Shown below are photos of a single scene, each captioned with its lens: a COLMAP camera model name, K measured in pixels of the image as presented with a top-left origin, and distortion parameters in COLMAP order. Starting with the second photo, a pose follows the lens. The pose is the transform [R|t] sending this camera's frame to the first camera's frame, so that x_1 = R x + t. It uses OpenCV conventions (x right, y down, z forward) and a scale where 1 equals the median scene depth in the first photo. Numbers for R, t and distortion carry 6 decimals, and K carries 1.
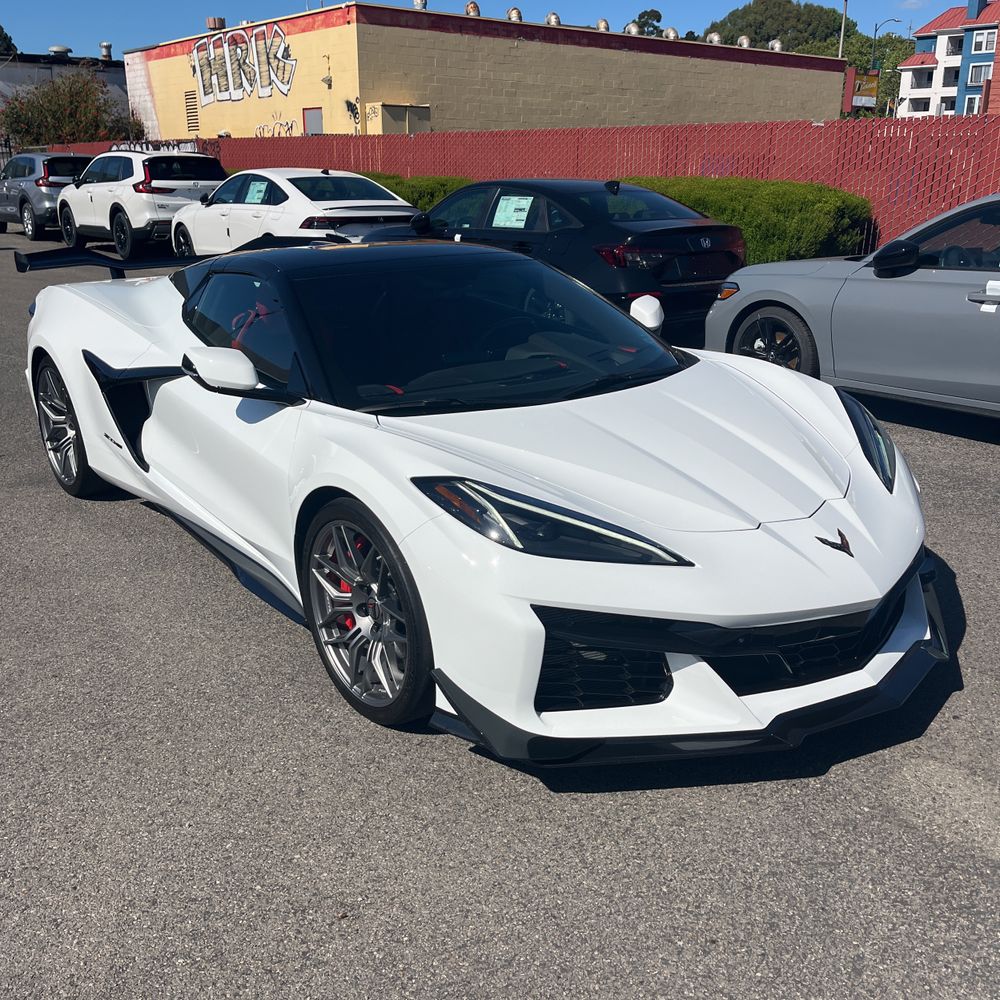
lens RADIAL K [[1005.4, 0, 500.0], [0, 1005.4, 500.0], [0, 0, 1]] dist [0.068765, -0.075325]
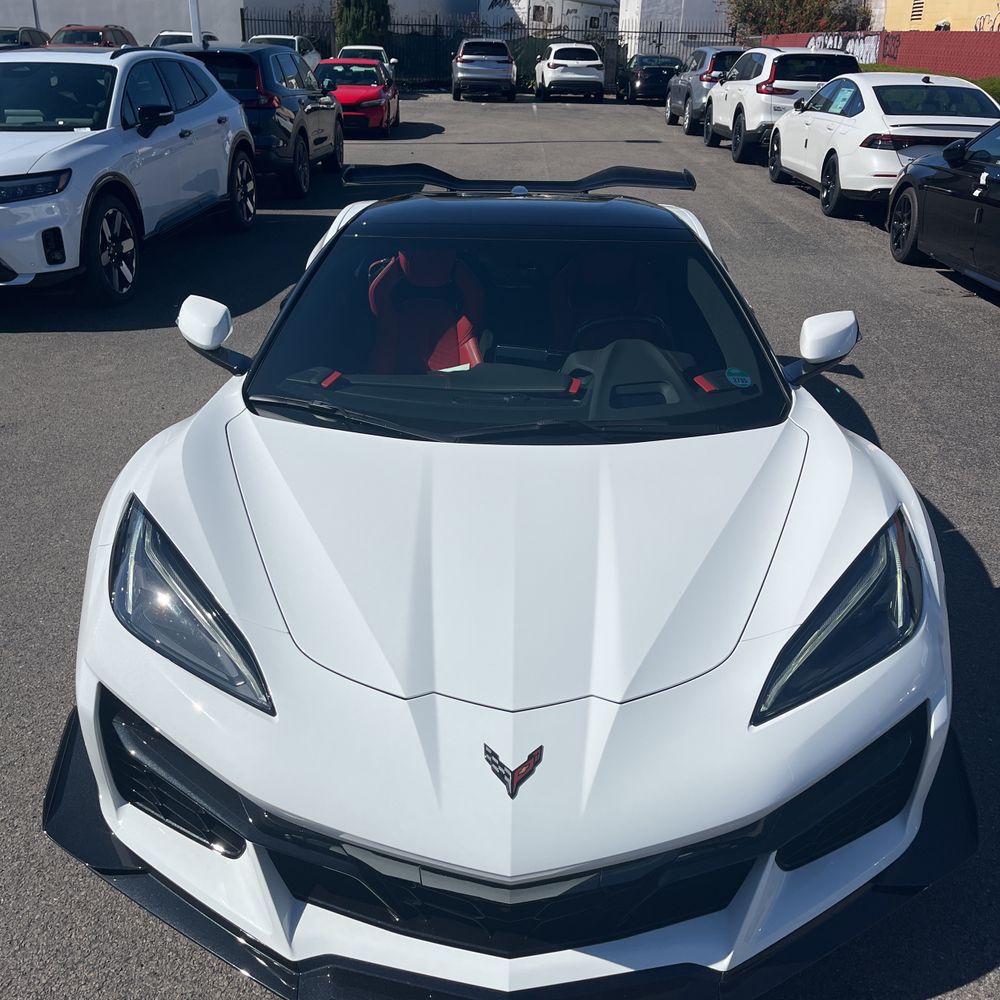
lens RADIAL K [[1005.4, 0, 500.0], [0, 1005.4, 500.0], [0, 0, 1]] dist [0.068765, -0.075325]
pose [[0.767162, 0.282025, -0.576128, 0.117504], [-0.225239, 0.959407, 0.169724, -0.041629], [0.600608, -0.000439, 0.799544, 0.085294]]
